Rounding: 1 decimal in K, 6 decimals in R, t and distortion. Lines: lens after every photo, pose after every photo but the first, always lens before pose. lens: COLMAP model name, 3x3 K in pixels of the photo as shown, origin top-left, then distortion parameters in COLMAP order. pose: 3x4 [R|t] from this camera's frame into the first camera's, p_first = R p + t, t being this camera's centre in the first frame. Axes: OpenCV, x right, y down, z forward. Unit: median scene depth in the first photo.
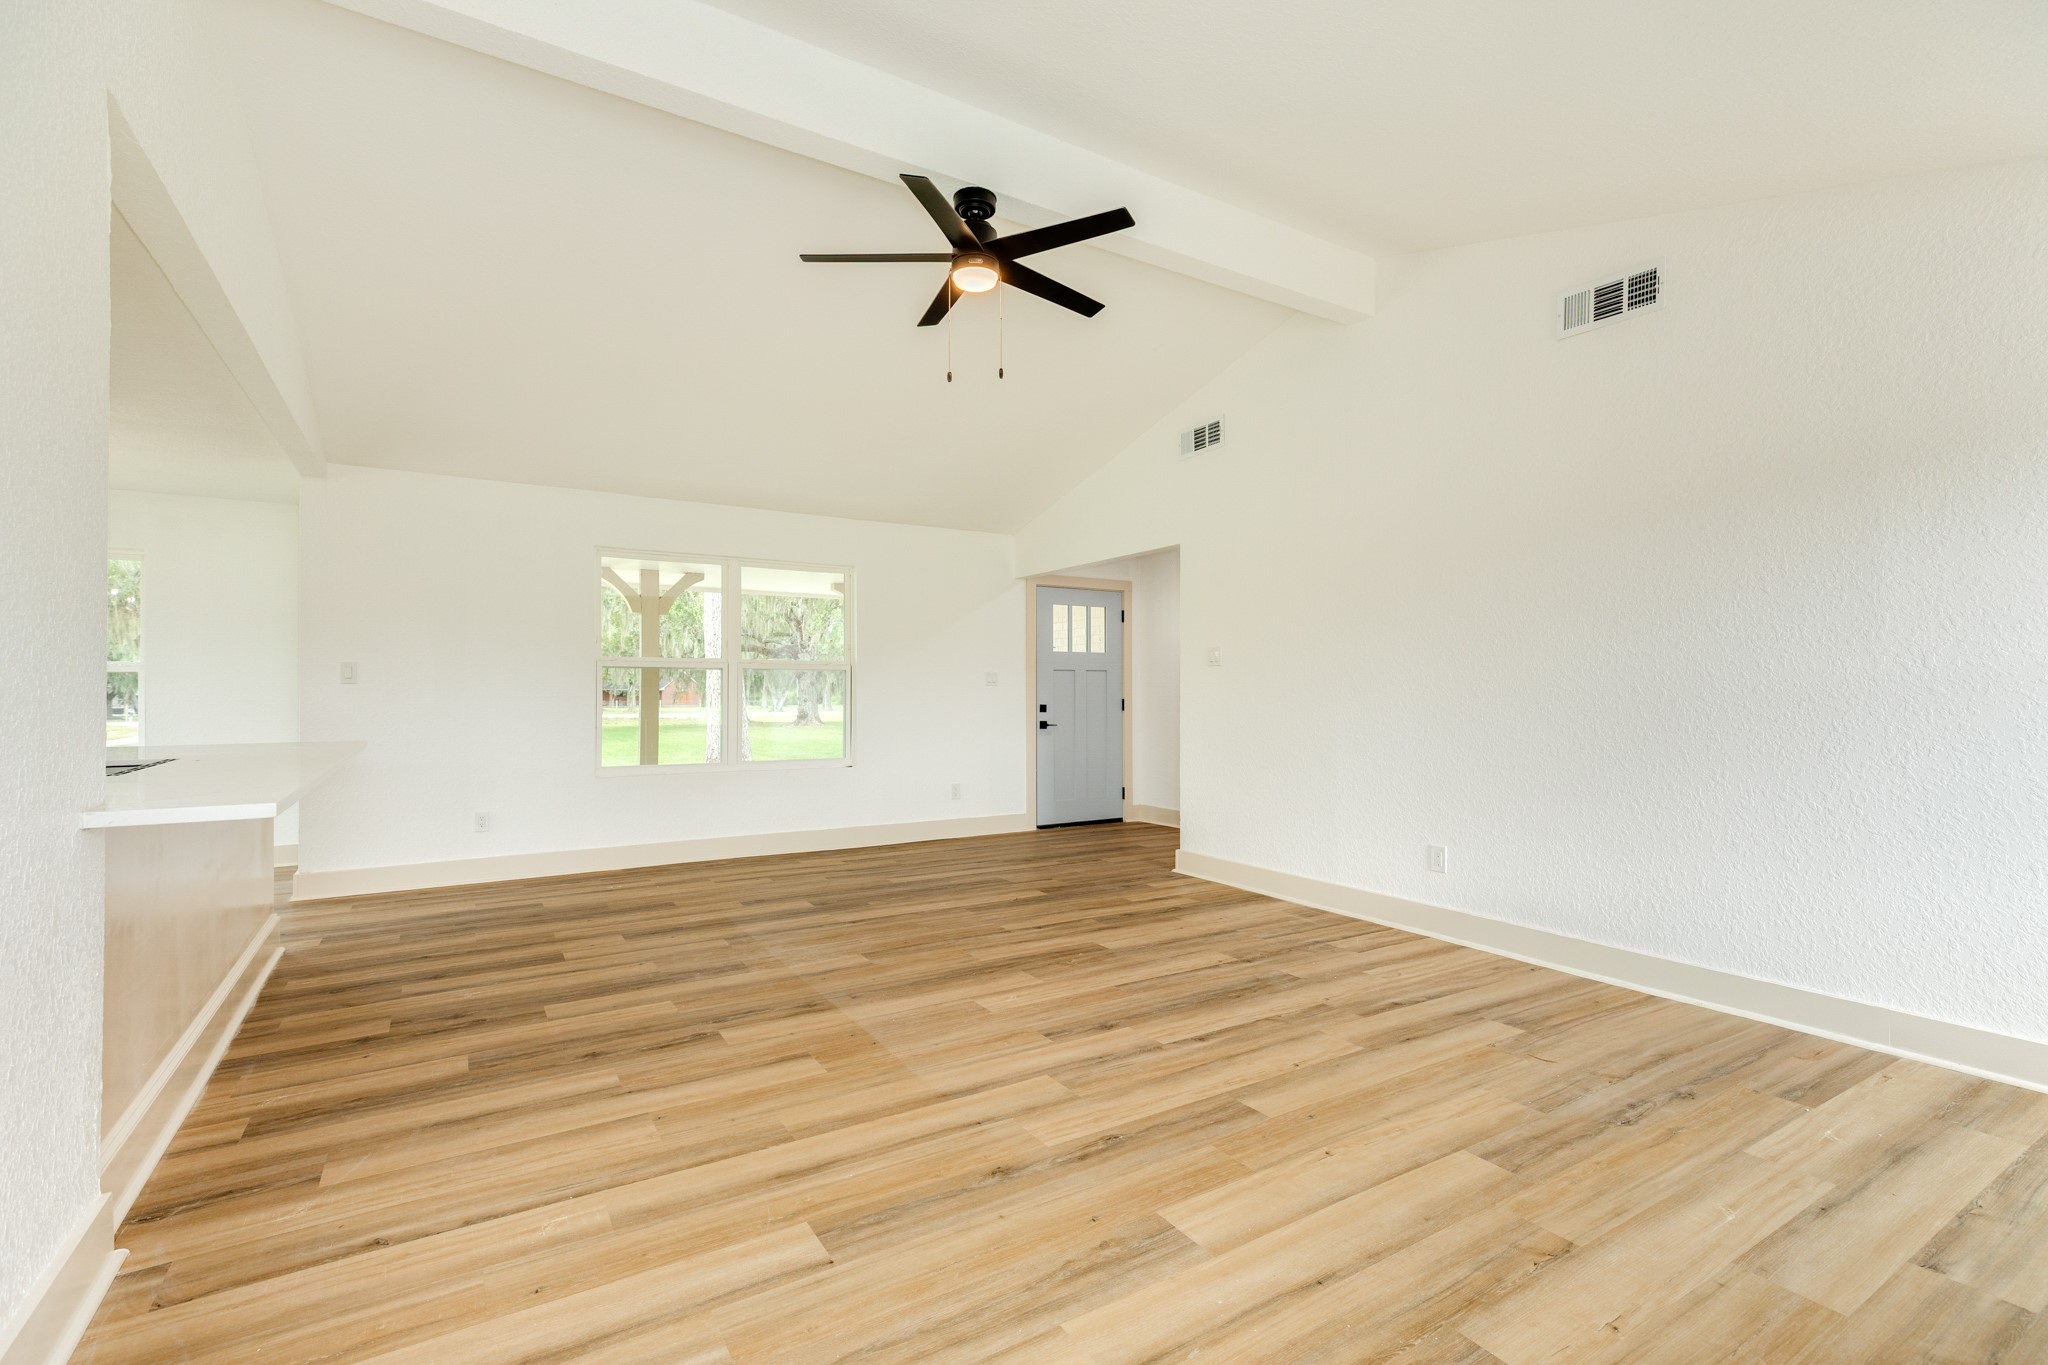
lens RADIAL K [[914.0, 0, 1021.7], [0, 914.0, 688.8], [0, 0, 1]] dist [0.006548, -0.000107]
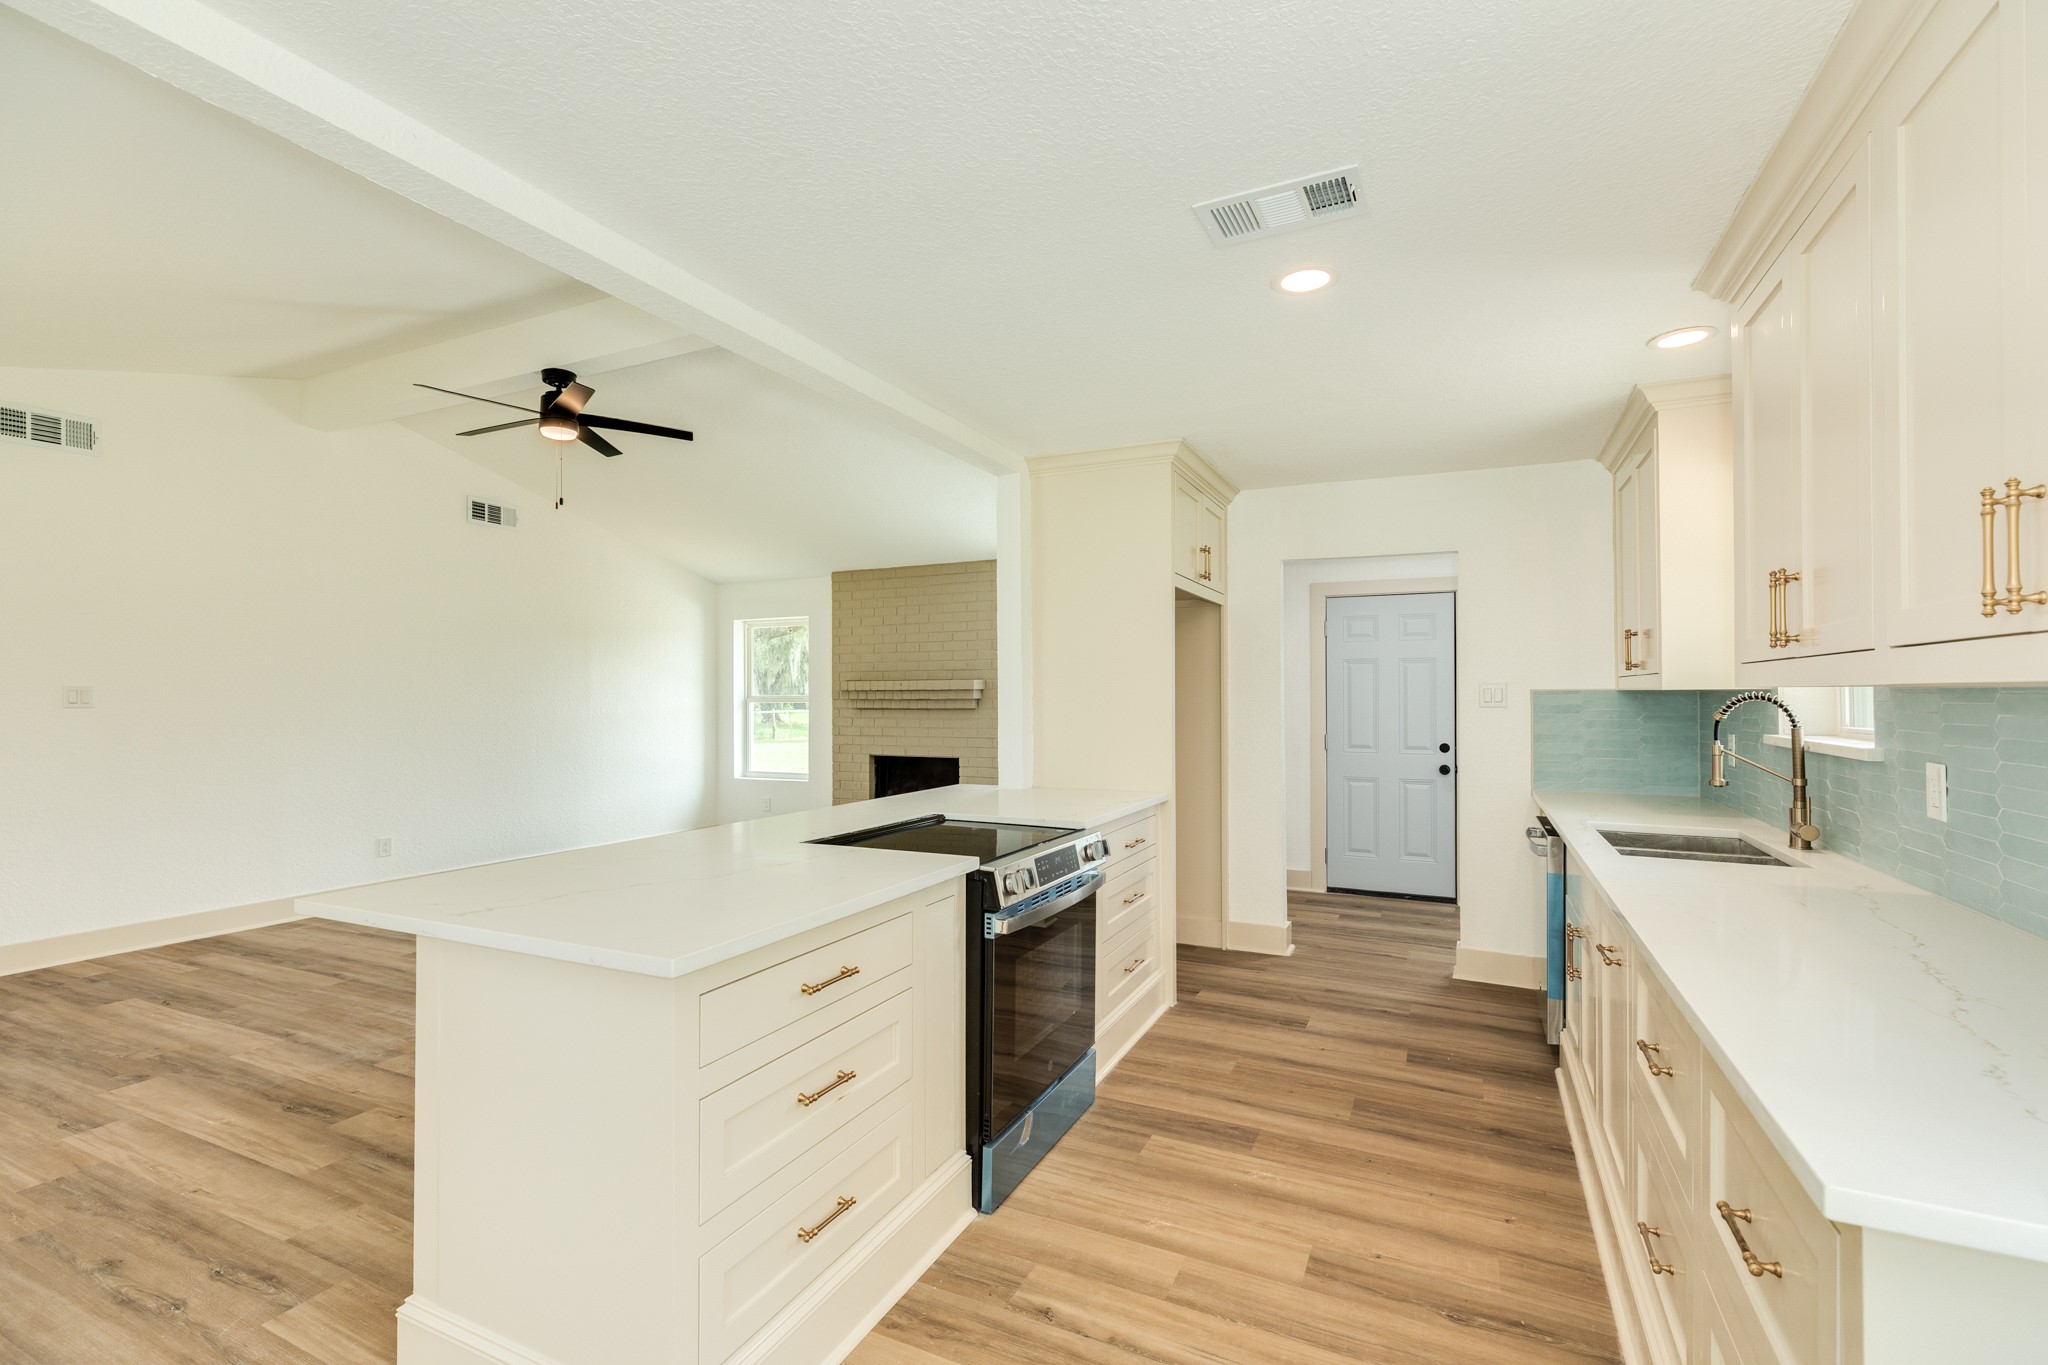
lens RADIAL K [[914.0, 0, 1021.7], [0, 914.0, 688.8], [0, 0, 1]] dist [0.006548, -0.000107]
pose [[-0.534299, 0.010113, 0.845235, -1.698771], [-0.001194, 0.999918, -0.012719, -0.053947], [-0.845295, -0.007805, -0.534244, 1.250878]]
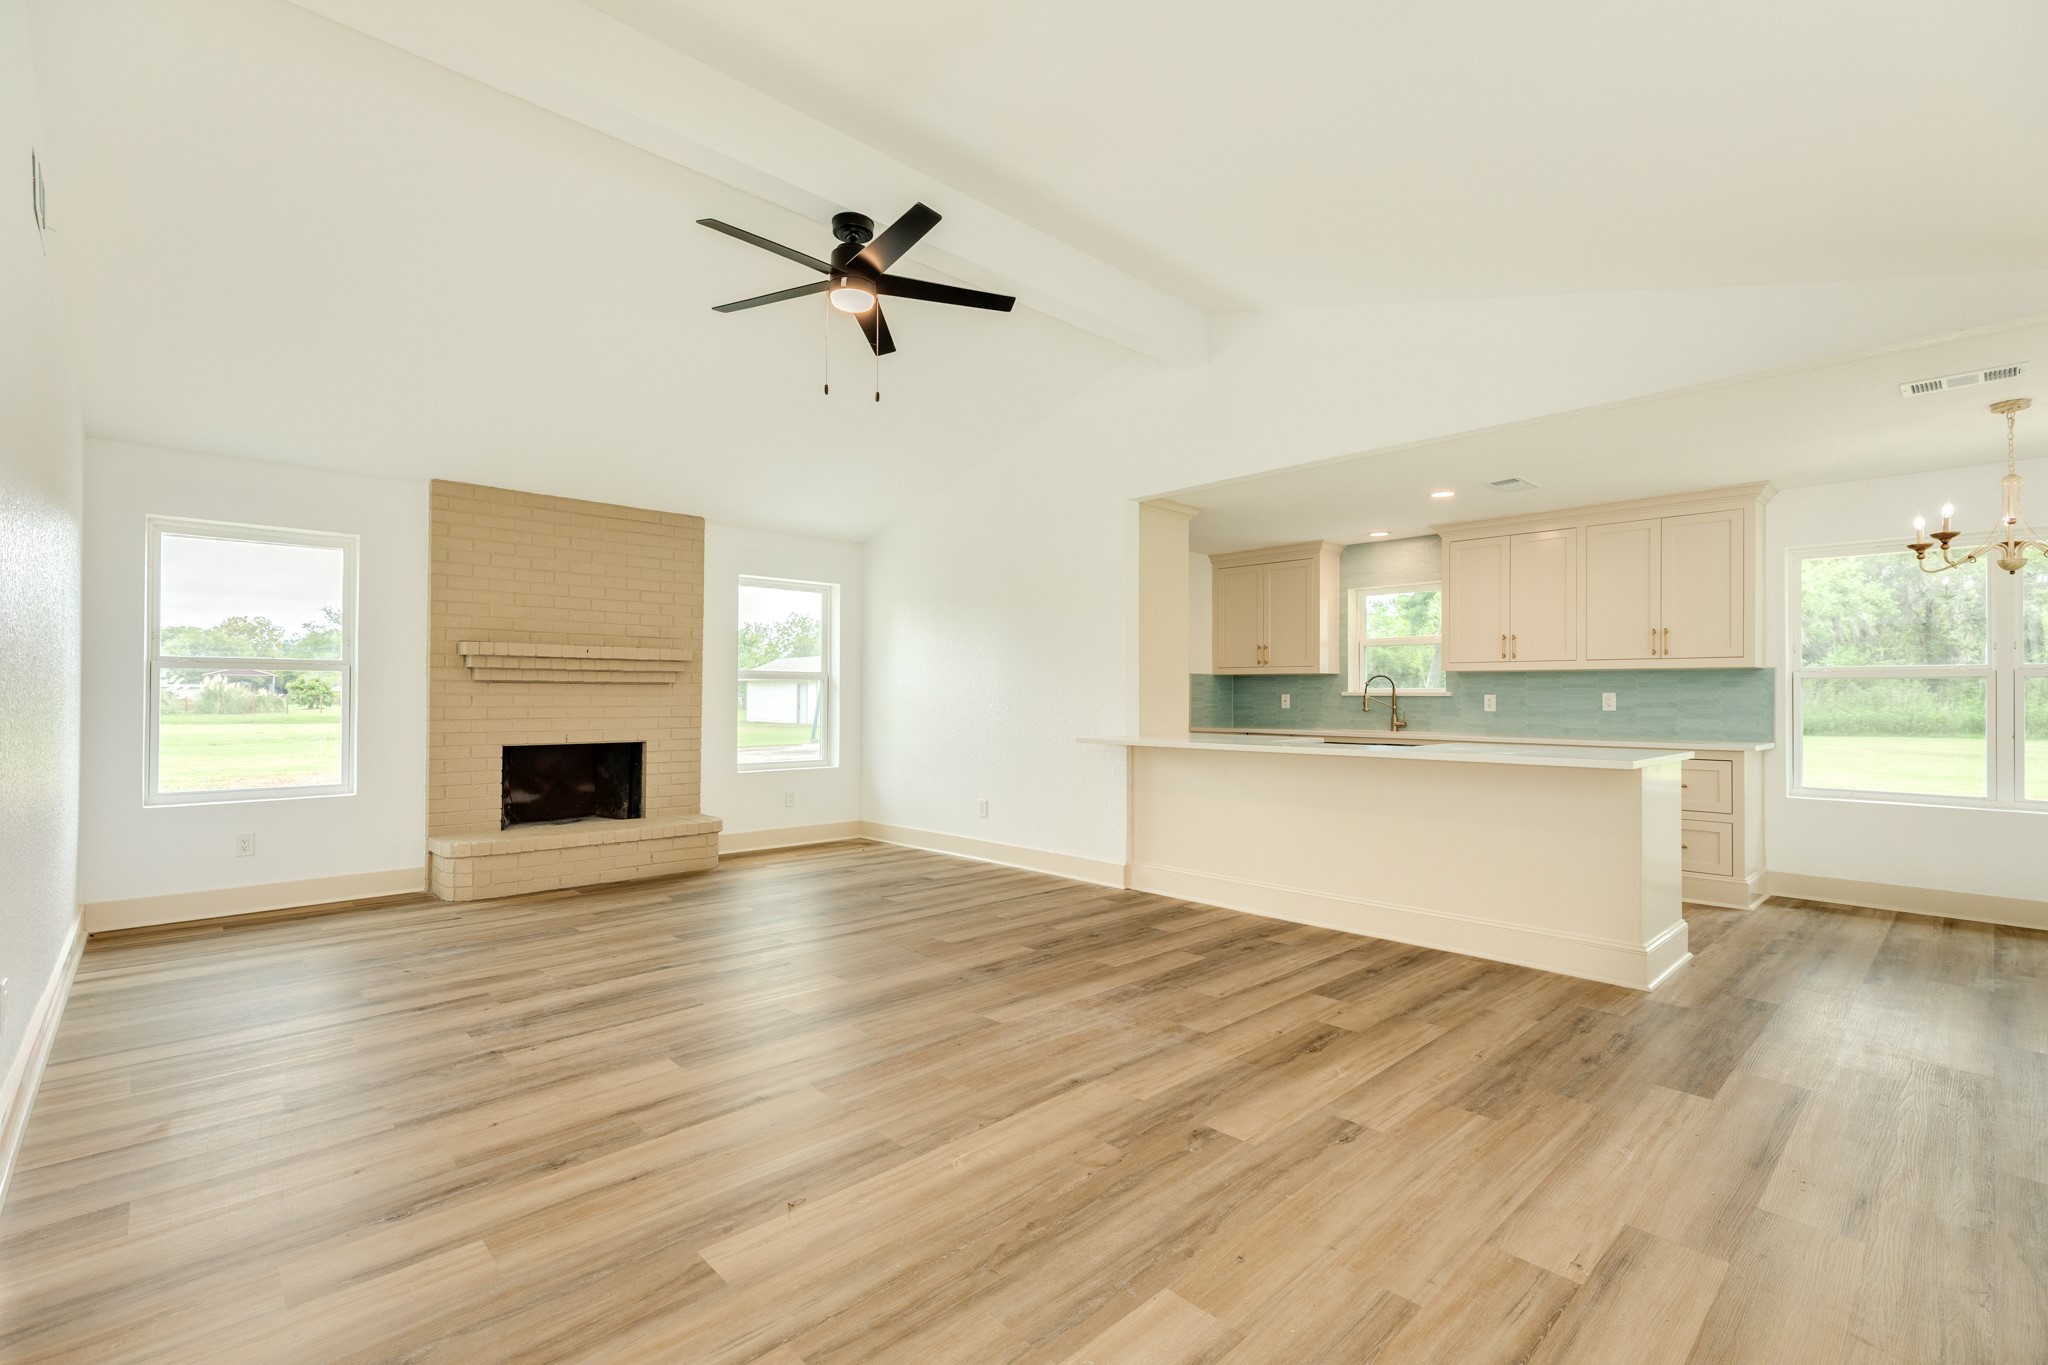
lens RADIAL K [[914.0, 0, 1021.7], [0, 914.0, 688.8], [0, 0, 1]] dist [0.006548, -0.000107]
pose [[-0.980138, -0.004709, -0.198260, -0.037940], [-0.001832, 0.999890, -0.014692, 0.007201], [0.198308, -0.014037, -0.980039, 2.232622]]
